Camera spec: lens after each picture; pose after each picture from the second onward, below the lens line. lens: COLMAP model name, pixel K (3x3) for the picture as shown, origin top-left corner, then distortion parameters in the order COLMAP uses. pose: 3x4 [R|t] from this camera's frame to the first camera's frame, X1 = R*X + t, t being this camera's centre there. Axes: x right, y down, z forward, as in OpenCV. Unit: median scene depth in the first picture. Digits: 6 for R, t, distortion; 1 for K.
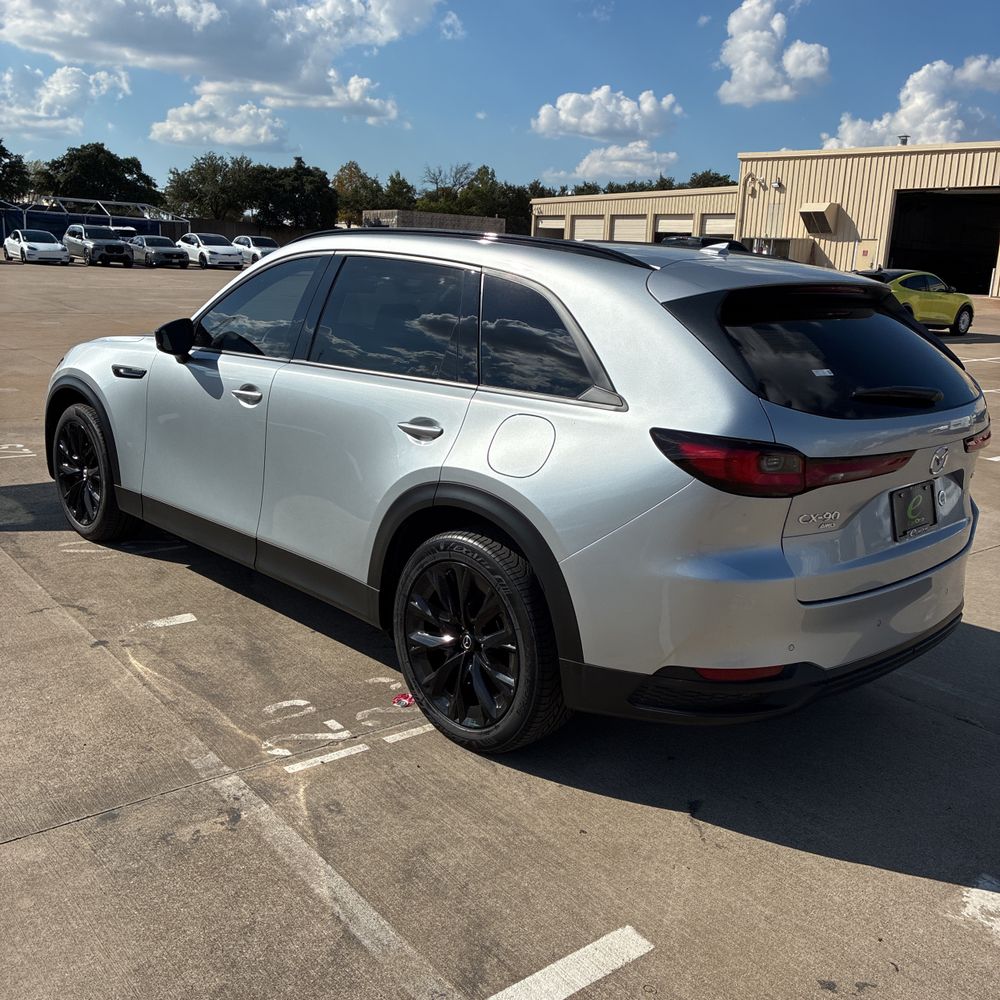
lens RADIAL K [[1016.0, 0, 499.8], [0, 1016.0, 499.6], [0, 0, 1]] dist [0.022558, 0.000000]
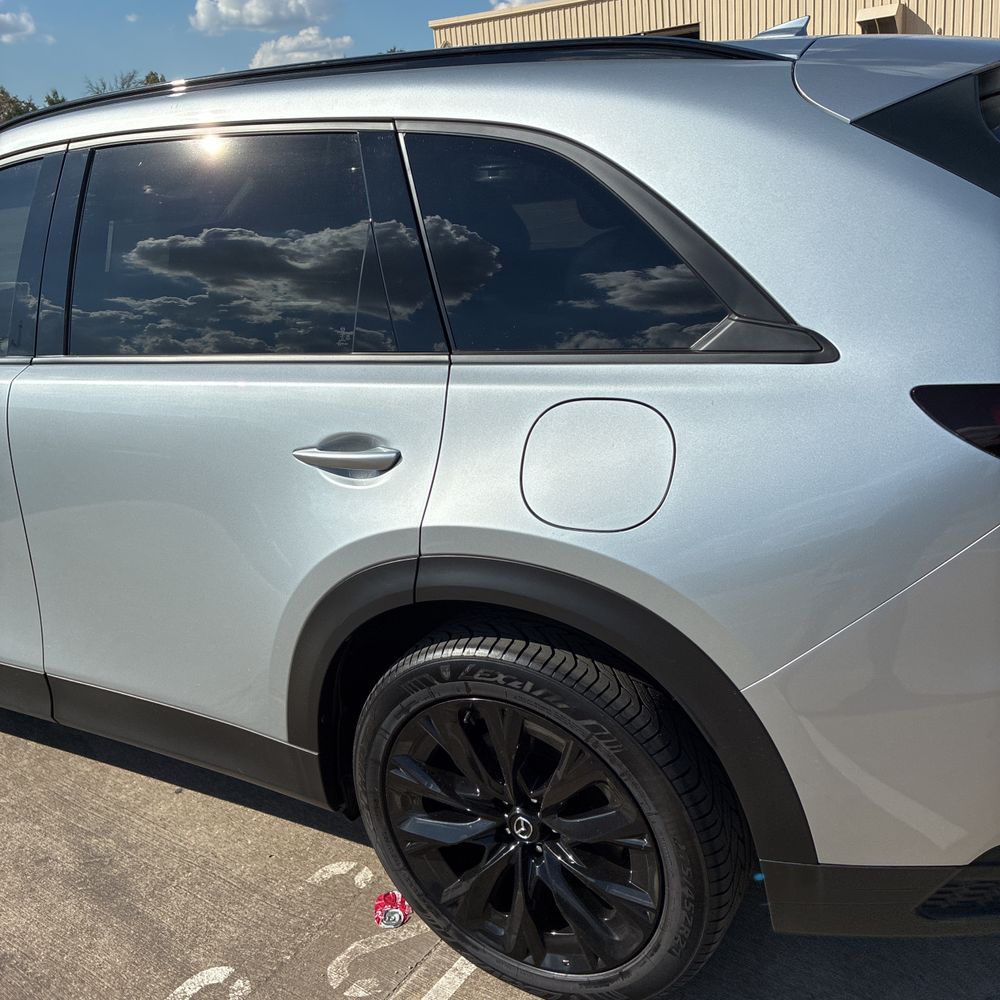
lens RADIAL K [[1016.0, 0, 489.7], [0, 1016.0, 515.4], [0, 0, 1]] dist [0.022558, 0.000000]
pose [[0.953551, -0.218694, 0.207156, -0.116079], [0.194917, 0.972272, 0.129207, -0.088207], [-0.229668, -0.082827, 0.969738, 0.453986]]
